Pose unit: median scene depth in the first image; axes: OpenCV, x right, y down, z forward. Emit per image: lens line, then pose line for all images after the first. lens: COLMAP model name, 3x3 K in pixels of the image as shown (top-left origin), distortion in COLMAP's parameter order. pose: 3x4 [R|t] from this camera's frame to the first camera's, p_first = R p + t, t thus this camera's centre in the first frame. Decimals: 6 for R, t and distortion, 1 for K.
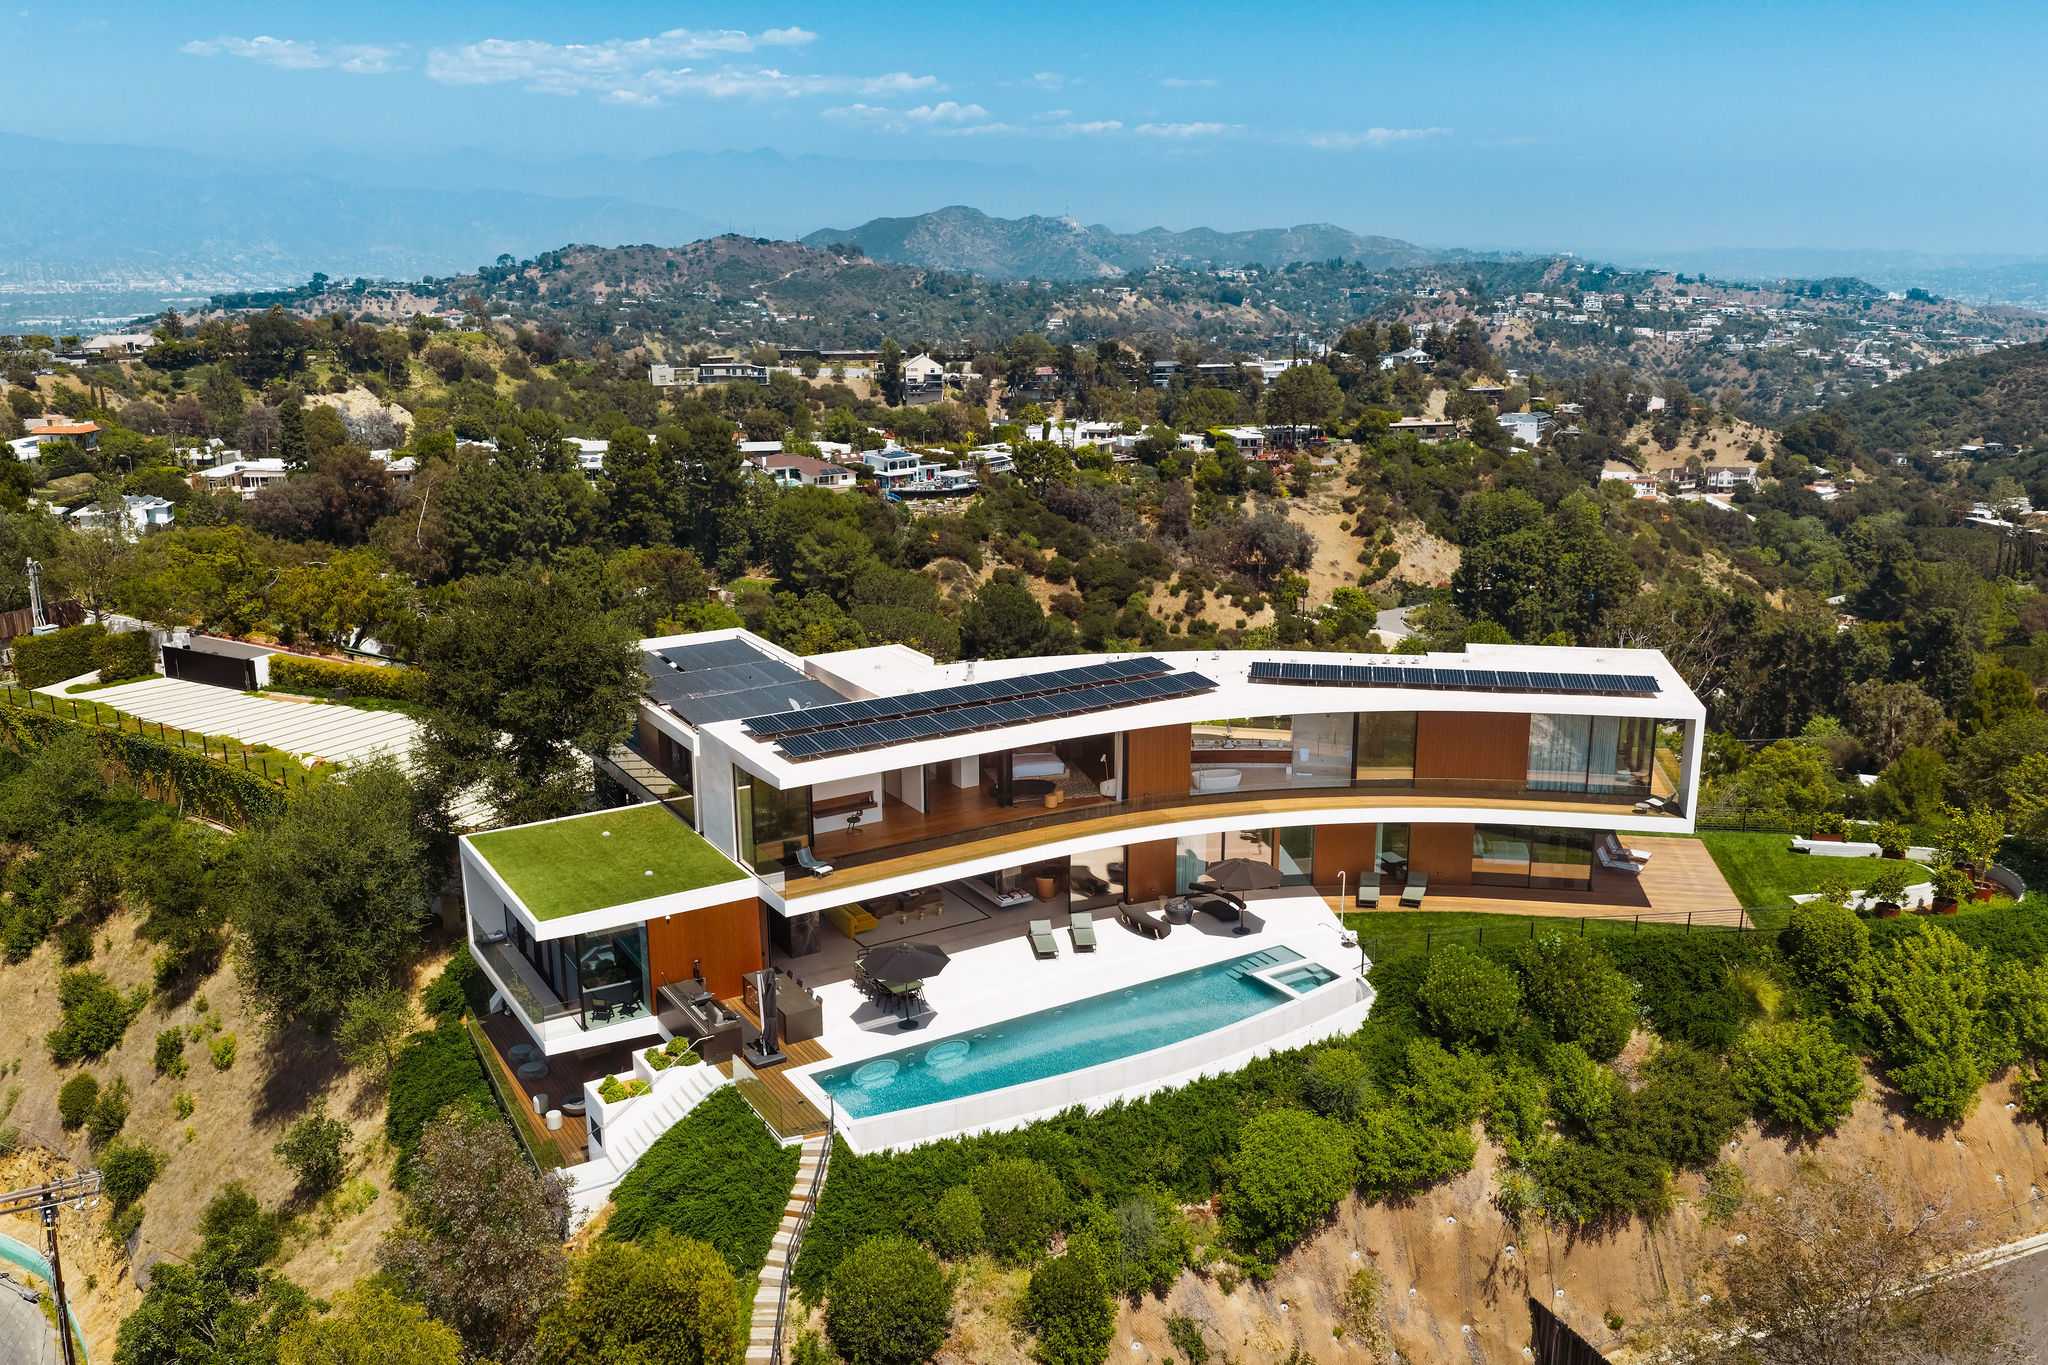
lens RADIAL K [[1704.8, 0, 1018.4], [0, 1704.8, 712.7], [0, 0, 1]] dist [0.026597, -0.014553]
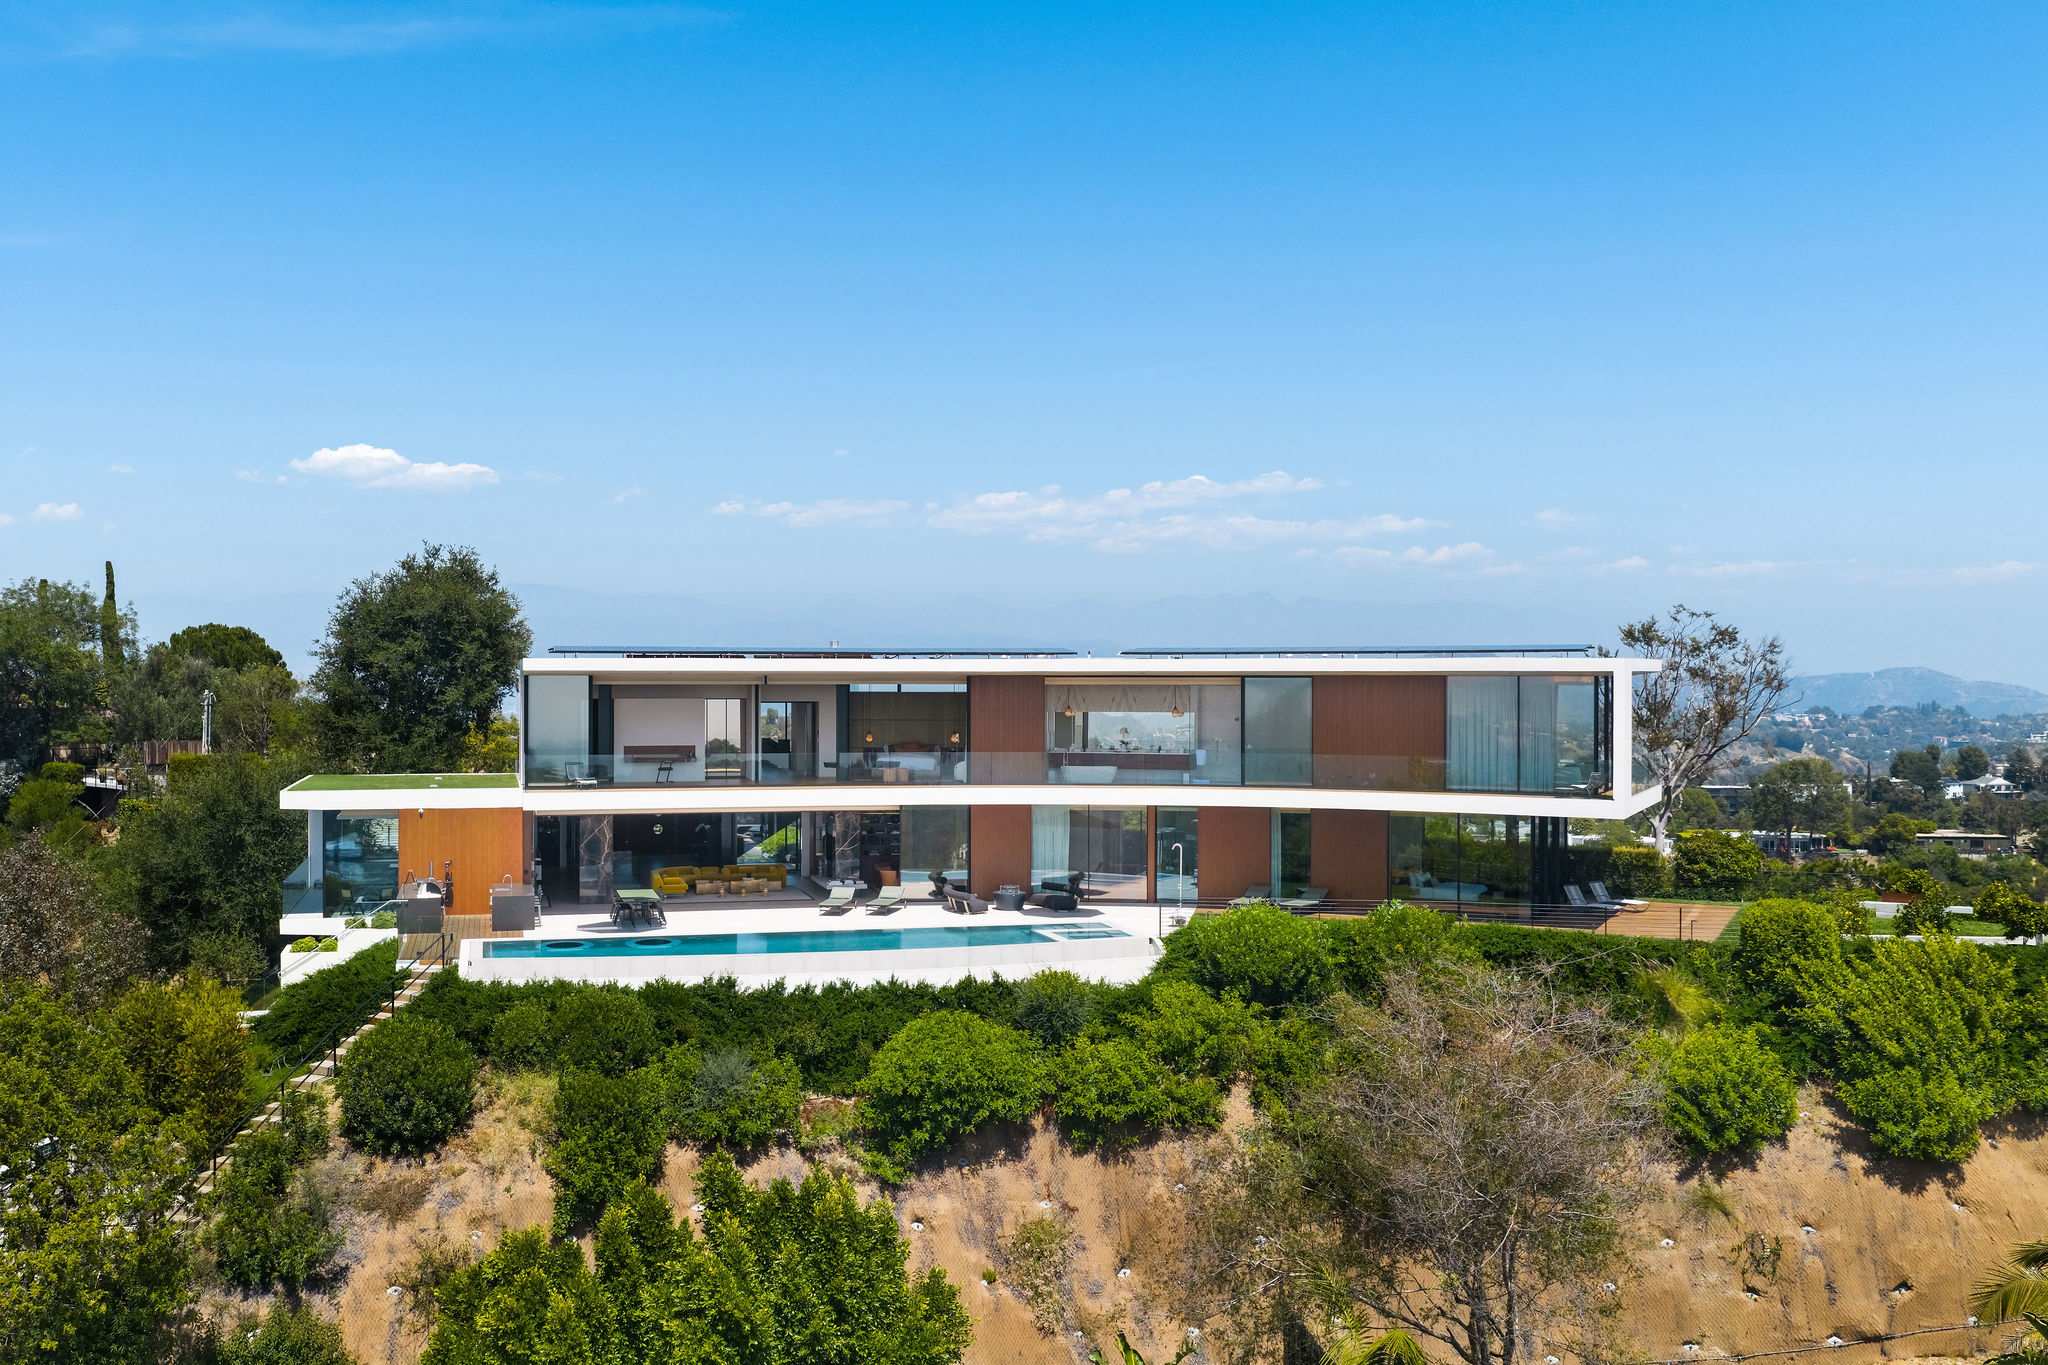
lens RADIAL K [[1882.1, 0, 907.4], [0, 1882.1, 681.6], [0, 0, 1]] dist [0.007049, -0.000128]
pose [[0.947870, 0.008879, -0.318534, 0.381711], [-0.093805, 0.963093, -0.252293, 0.281058], [0.304538, 0.269021, 0.913720, 0.078874]]
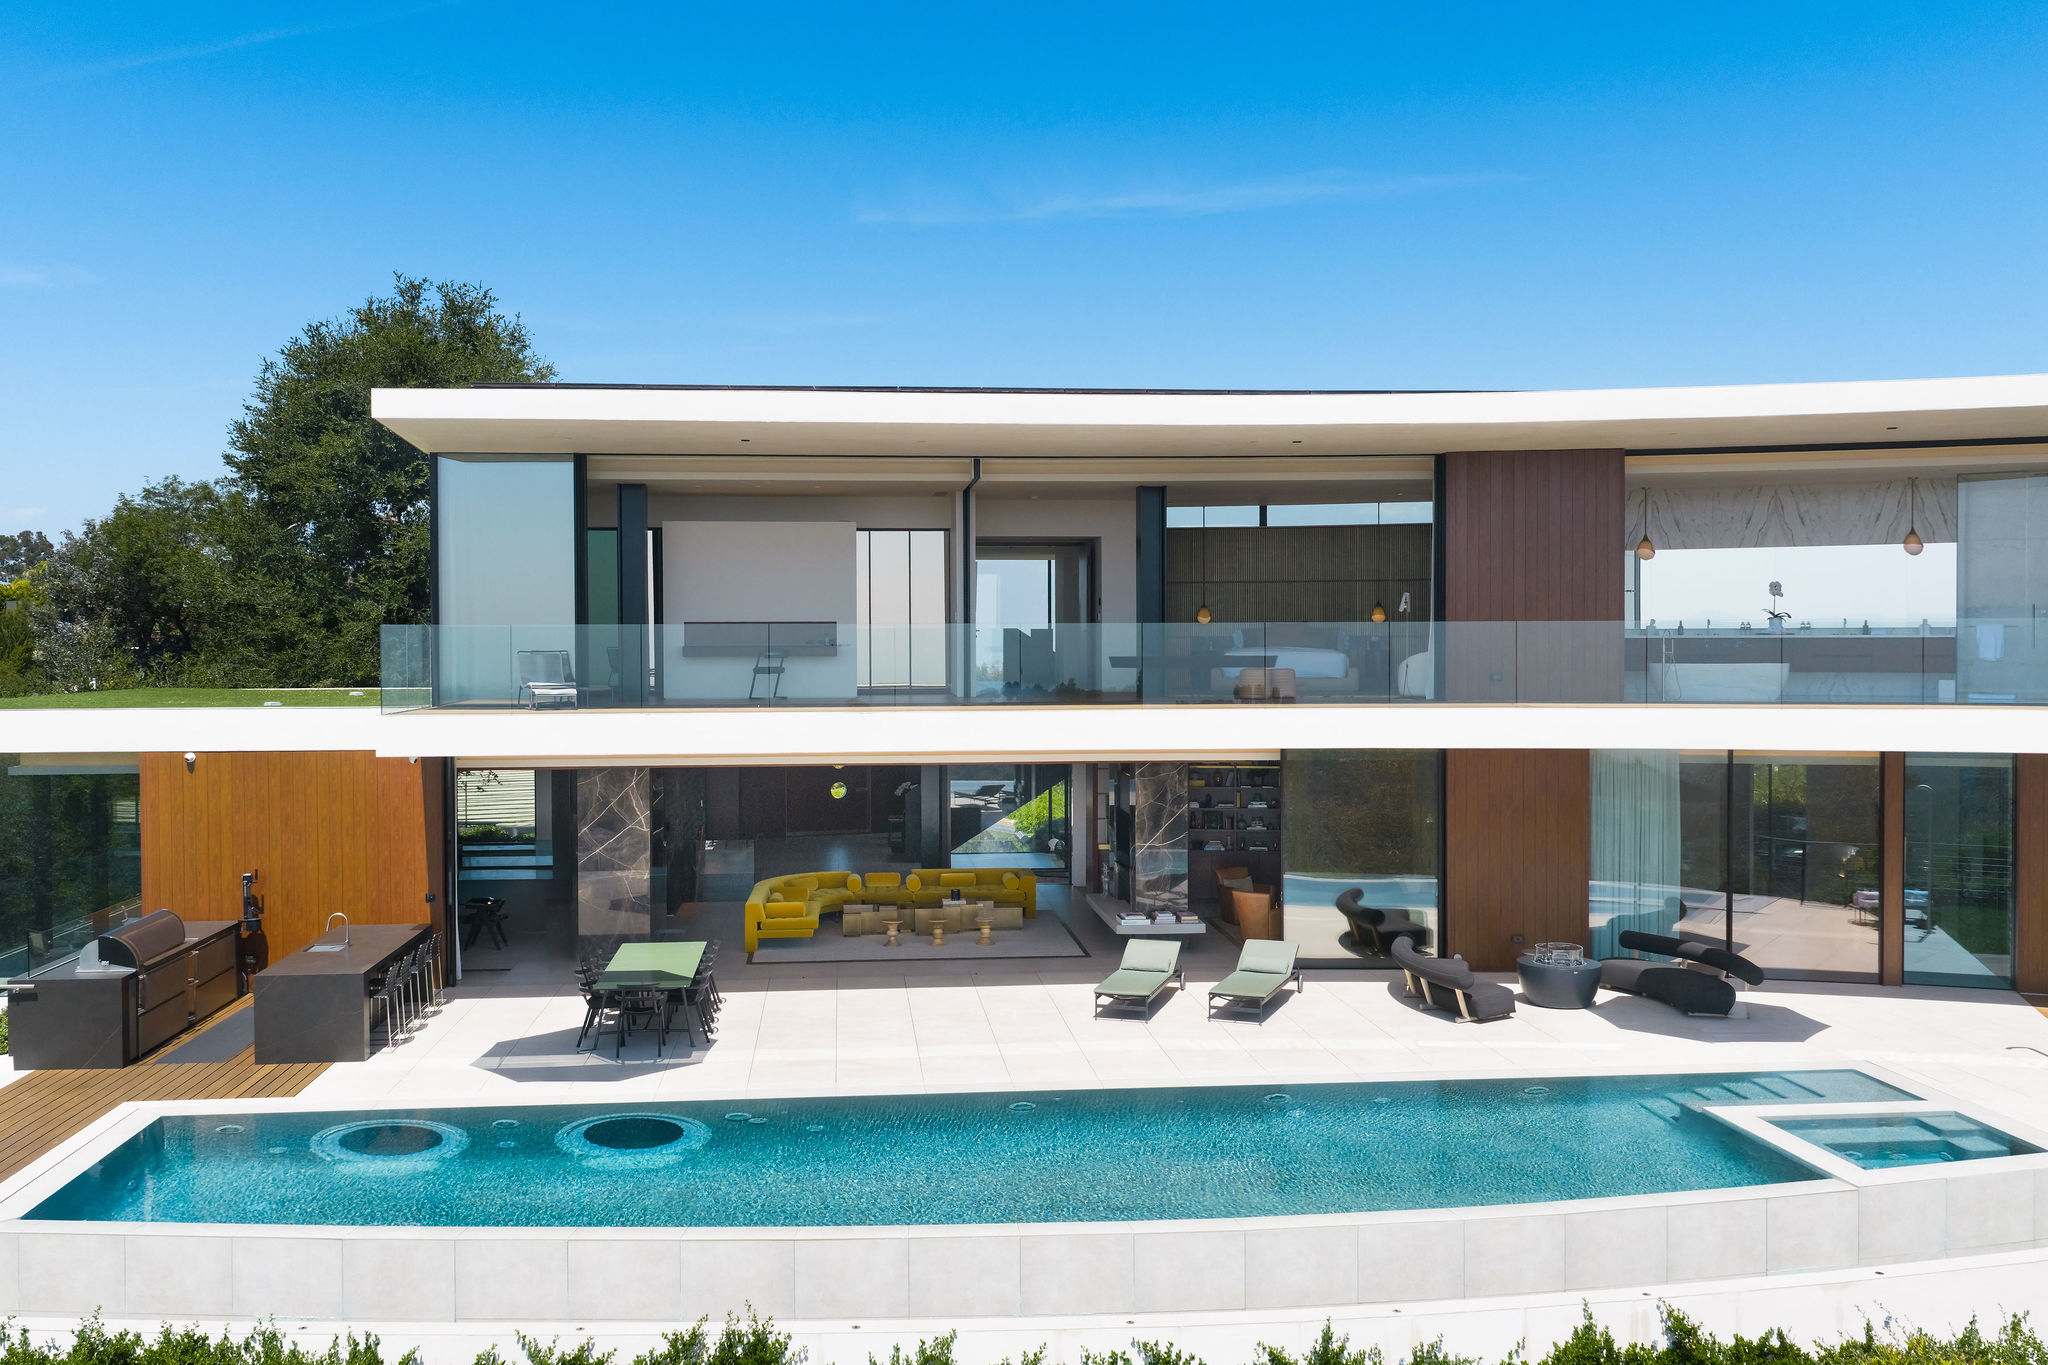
lens RADIAL K [[1704.8, 0, 1018.4], [0, 1704.8, 712.7], [0, 0, 1]] dist [0.026597, -0.014553]
pose [[0.906492, 0.022702, -0.421612, 0.154656], [-0.117467, 0.972691, -0.200186, 0.162137], [0.405553, 0.230992, 0.884403, 0.675609]]
